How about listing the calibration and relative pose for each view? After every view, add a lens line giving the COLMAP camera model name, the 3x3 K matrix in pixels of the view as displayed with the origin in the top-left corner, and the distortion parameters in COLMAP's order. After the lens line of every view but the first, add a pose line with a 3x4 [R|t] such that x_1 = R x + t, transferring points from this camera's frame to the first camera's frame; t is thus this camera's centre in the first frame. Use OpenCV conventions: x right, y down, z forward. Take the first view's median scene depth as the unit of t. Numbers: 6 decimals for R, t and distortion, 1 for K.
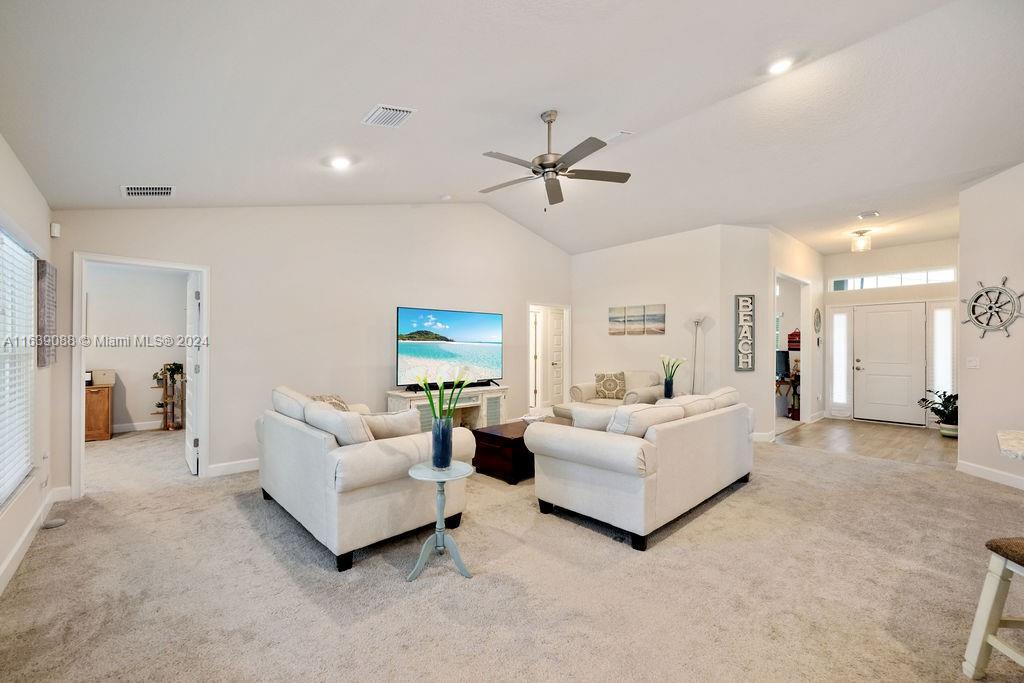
lens RADIAL K [[410.0, 0, 503.3], [0, 410.0, 342.0], [0, 0, 1]] dist [0.000557, 0.000087]
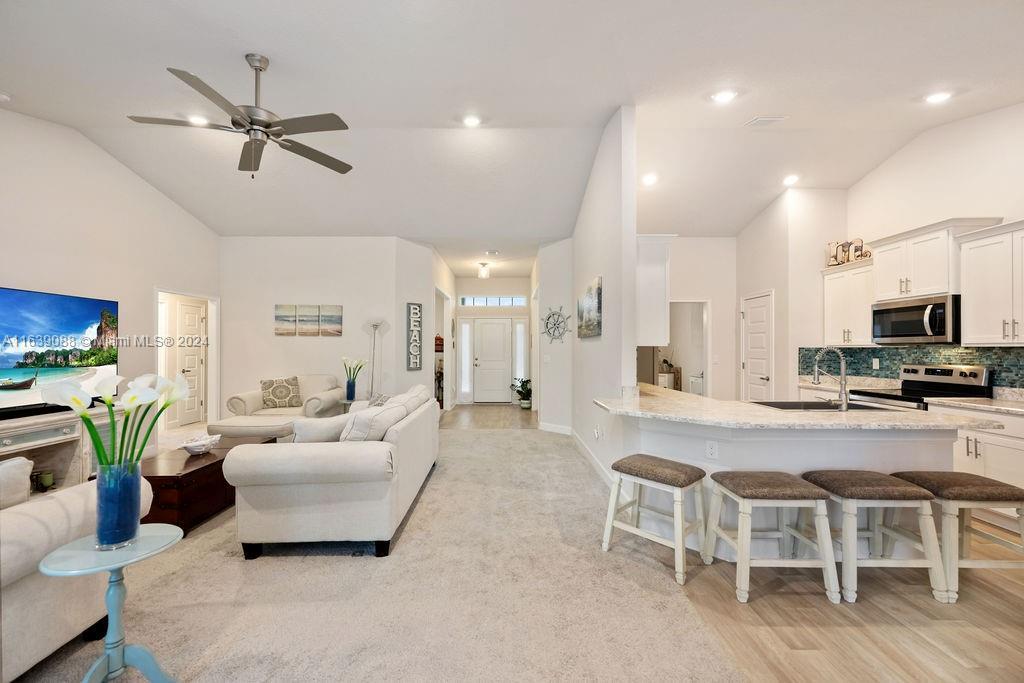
lens RADIAL K [[410.0, 0, 503.3], [0, 410.0, 342.0], [0, 0, 1]] dist [0.000557, 0.000087]
pose [[0.659171, 0.012780, 0.751885, -0.153444], [-0.008171, 0.999918, -0.009832, 0.002813], [-0.751949, 0.000338, 0.659221, 0.097490]]
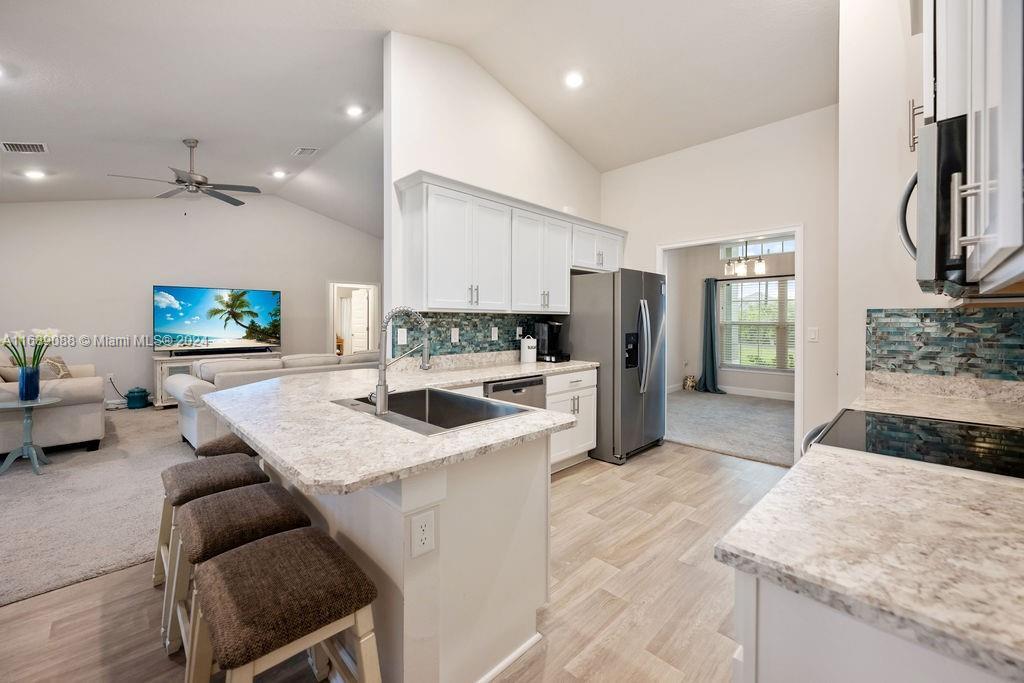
lens RADIAL K [[413.7, 0, 510.6], [0, 413.7, 319.8], [0, 0, 1]] dist [-0.000503, -0.000094]
pose [[0.998836, -0.000718, 0.048228, 0.979923], [0.000375, 0.999975, 0.007121, 0.010022], [-0.048232, -0.007095, 0.998811, -0.349802]]
